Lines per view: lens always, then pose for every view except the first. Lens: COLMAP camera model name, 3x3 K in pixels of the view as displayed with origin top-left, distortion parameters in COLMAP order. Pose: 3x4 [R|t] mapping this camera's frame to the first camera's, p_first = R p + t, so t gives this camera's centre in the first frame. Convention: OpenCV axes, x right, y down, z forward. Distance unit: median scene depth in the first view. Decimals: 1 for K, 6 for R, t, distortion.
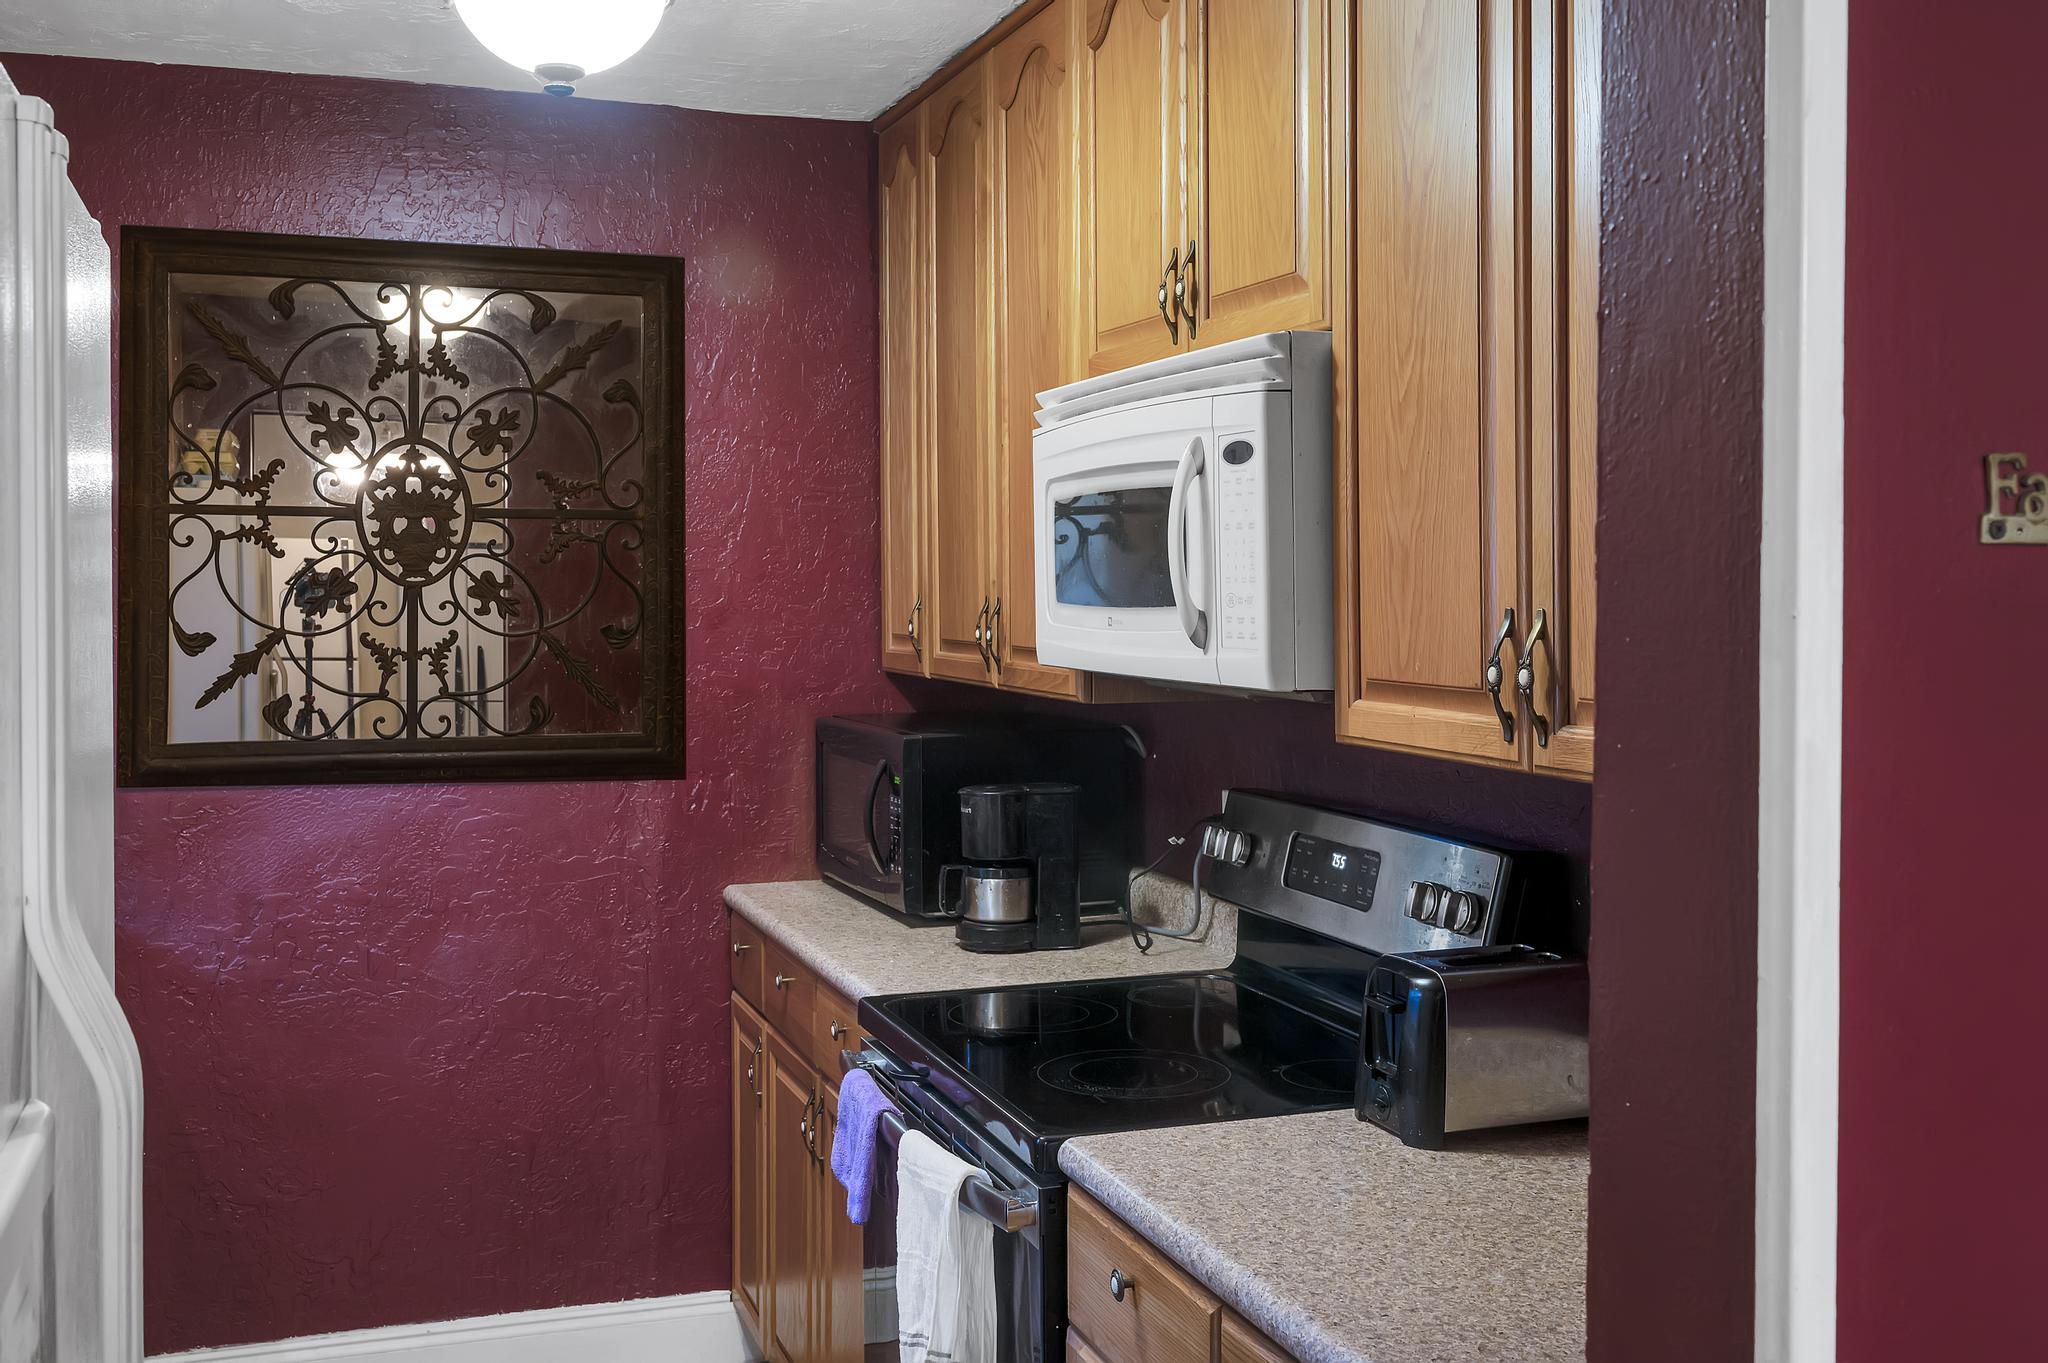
lens RADIAL K [[2033.0, 0, 1024.0], [0, 2033.0, 681.5], [0, 0, 1]] dist [-0.007310, -0.000665]
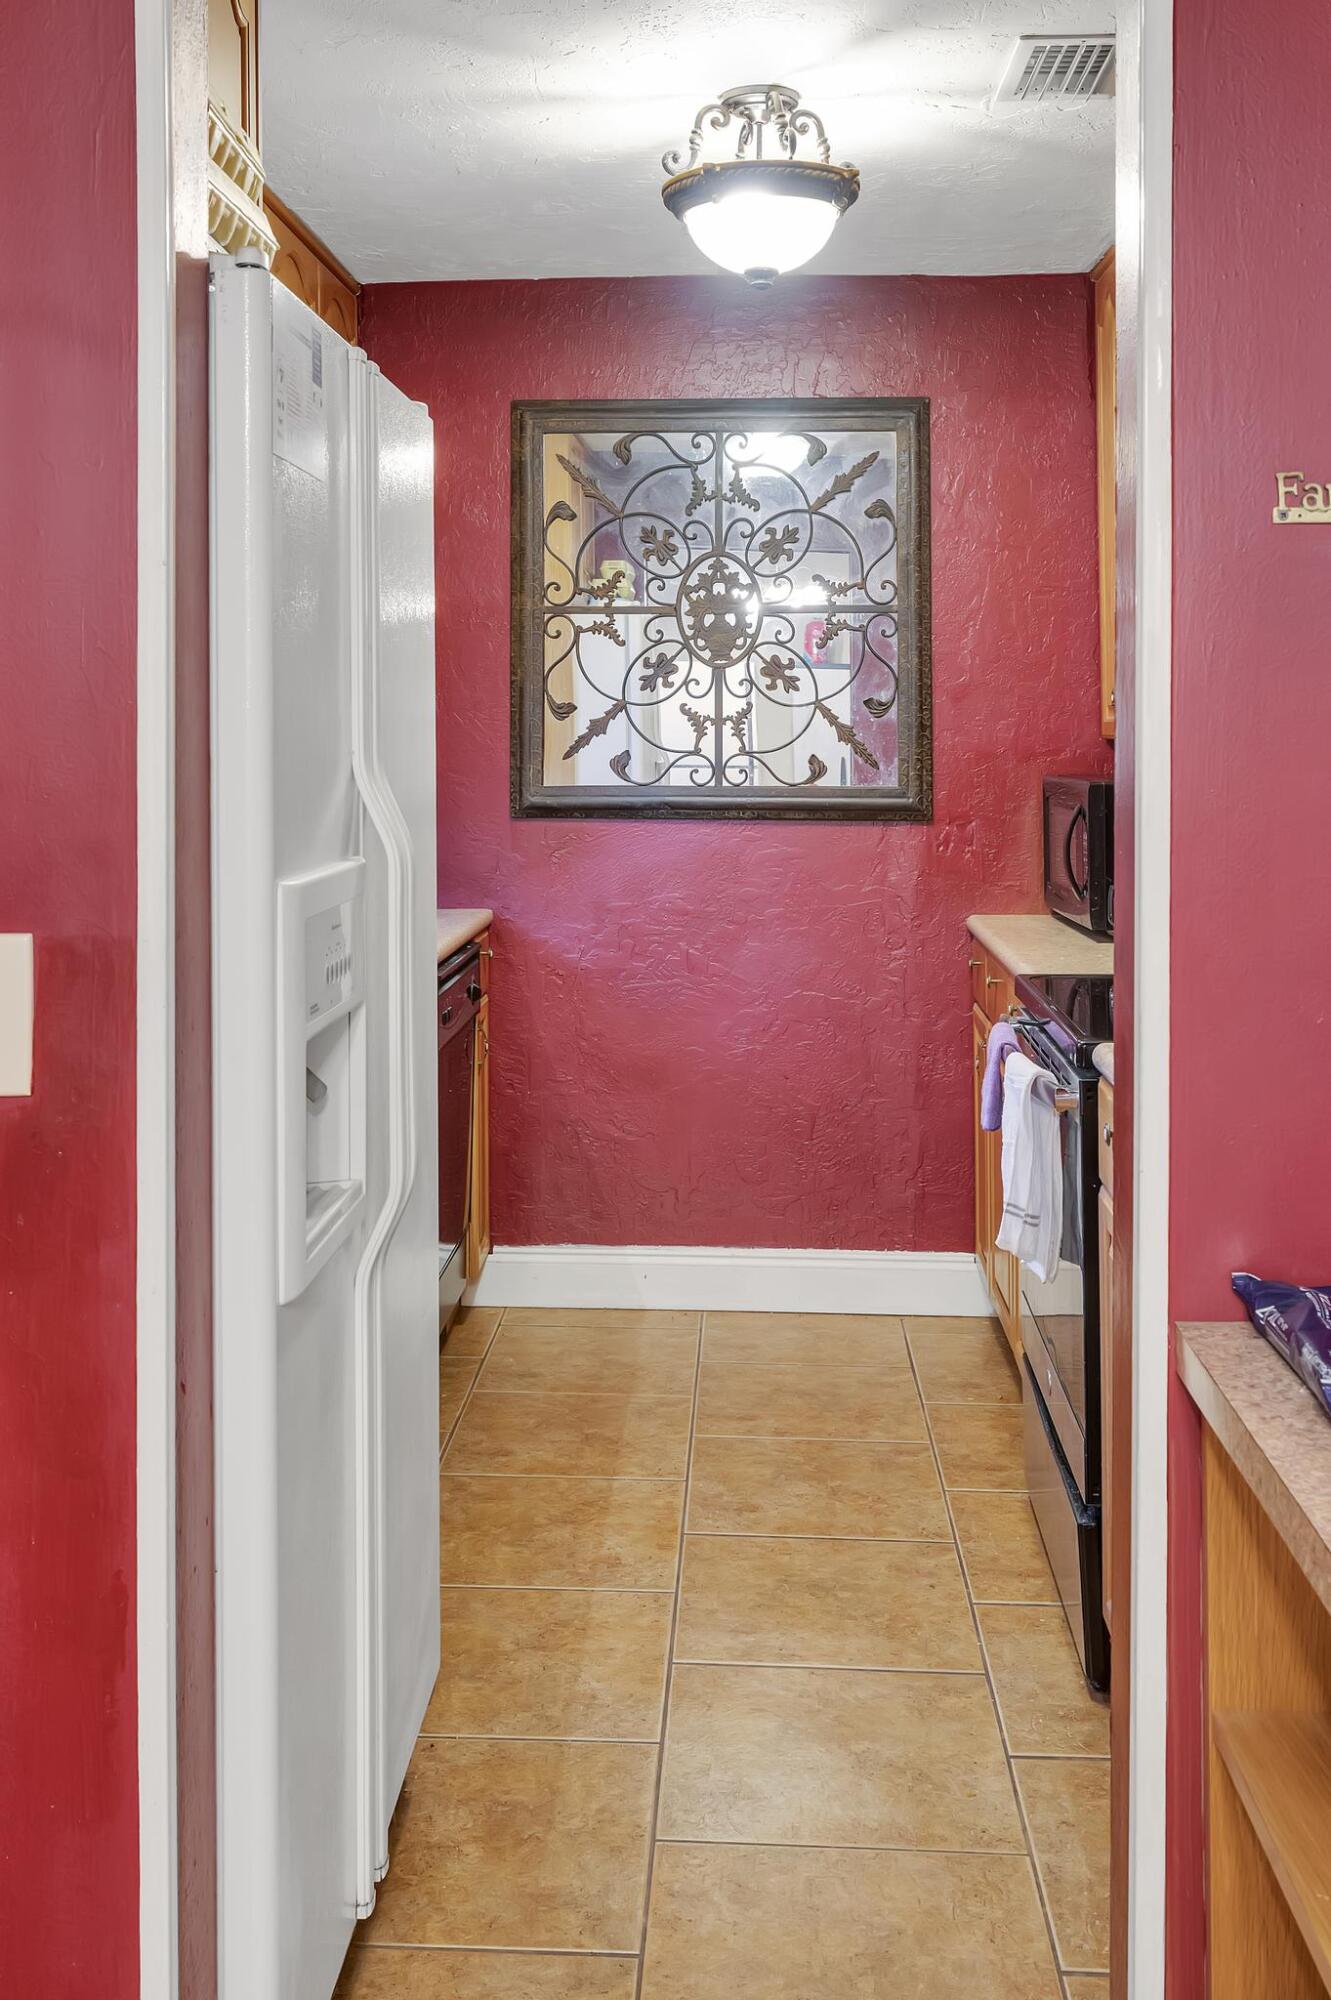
lens RADIAL K [[2428.0, 0, 790.8], [0, 2428.0, 999.9], [0, 0, 1]] dist [-0.008344, -0.017232]
pose [[0.928548, 0.027358, -0.370202, 0.321480], [-0.011984, 0.998970, 0.043765, 0.096823], [0.371018, -0.036201, 0.927920, -0.428280]]
